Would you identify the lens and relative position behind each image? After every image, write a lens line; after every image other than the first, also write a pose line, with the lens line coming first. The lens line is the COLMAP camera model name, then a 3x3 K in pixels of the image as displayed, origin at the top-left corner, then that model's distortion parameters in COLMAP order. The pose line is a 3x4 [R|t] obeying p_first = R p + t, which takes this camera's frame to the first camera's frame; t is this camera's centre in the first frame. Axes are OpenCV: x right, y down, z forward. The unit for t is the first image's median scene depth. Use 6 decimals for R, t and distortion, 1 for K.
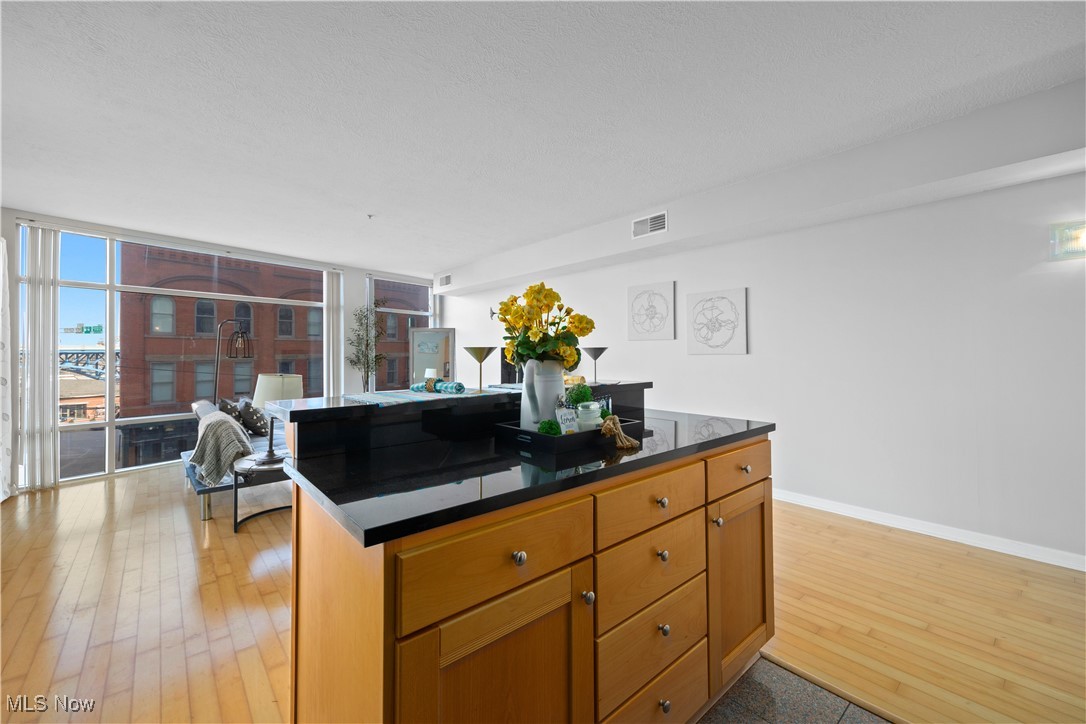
lens RADIAL K [[433.7, 0, 540.5], [0, 433.7, 348.9], [0, 0, 1]] dist [0.007135, -0.001054]
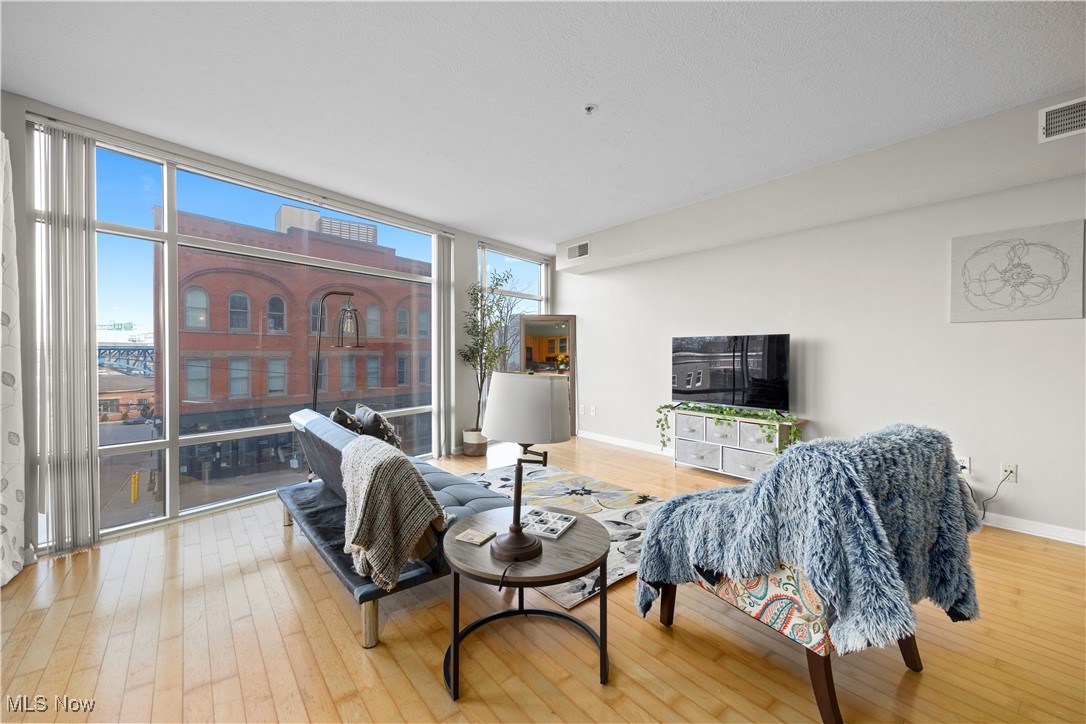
lens RADIAL K [[433.7, 0, 539.5], [0, 433.7, 355.9], [0, 0, 1]] dist [0.007135, -0.001054]
pose [[0.999310, 0.006013, -0.036666, -0.393741], [-0.005348, 0.999820, 0.018201, 0.022036], [0.036768, -0.017992, 0.999162, 0.351865]]
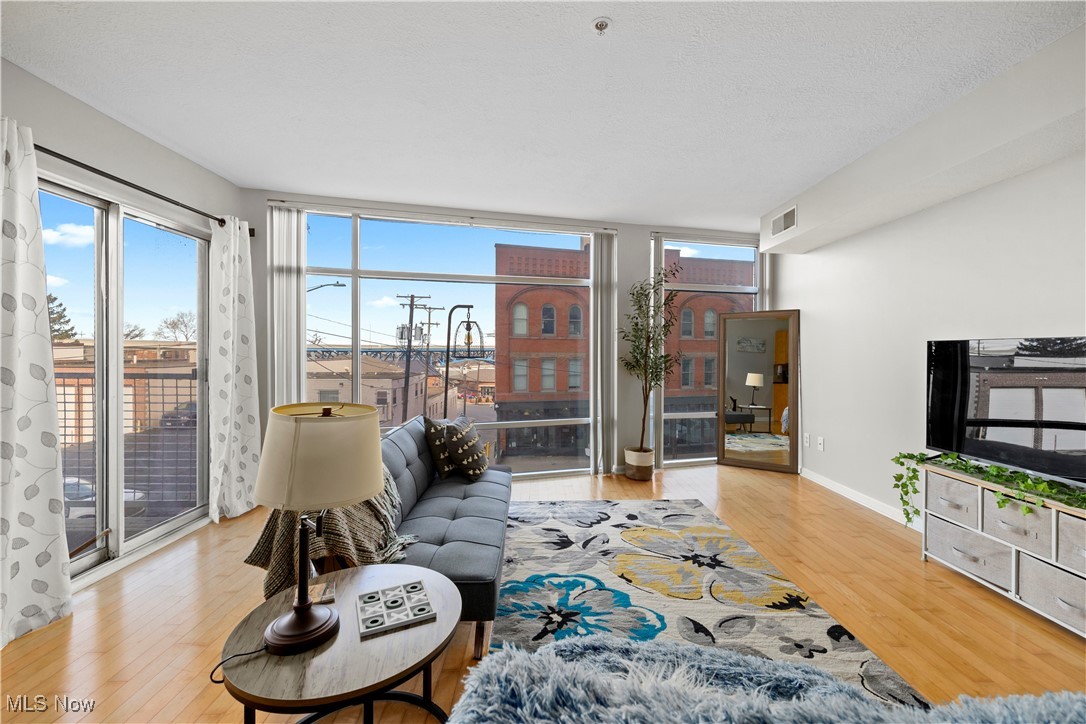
lens RADIAL K [[433.7, 0, 550.3], [0, 433.7, 356.5], [0, 0, 1]] dist [0.007135, -0.001054]
pose [[0.771722, 0.011748, -0.635852, -0.142784], [0.000912, 0.999808, 0.019579, 0.005812], [0.635960, -0.015690, 0.771563, 0.577707]]
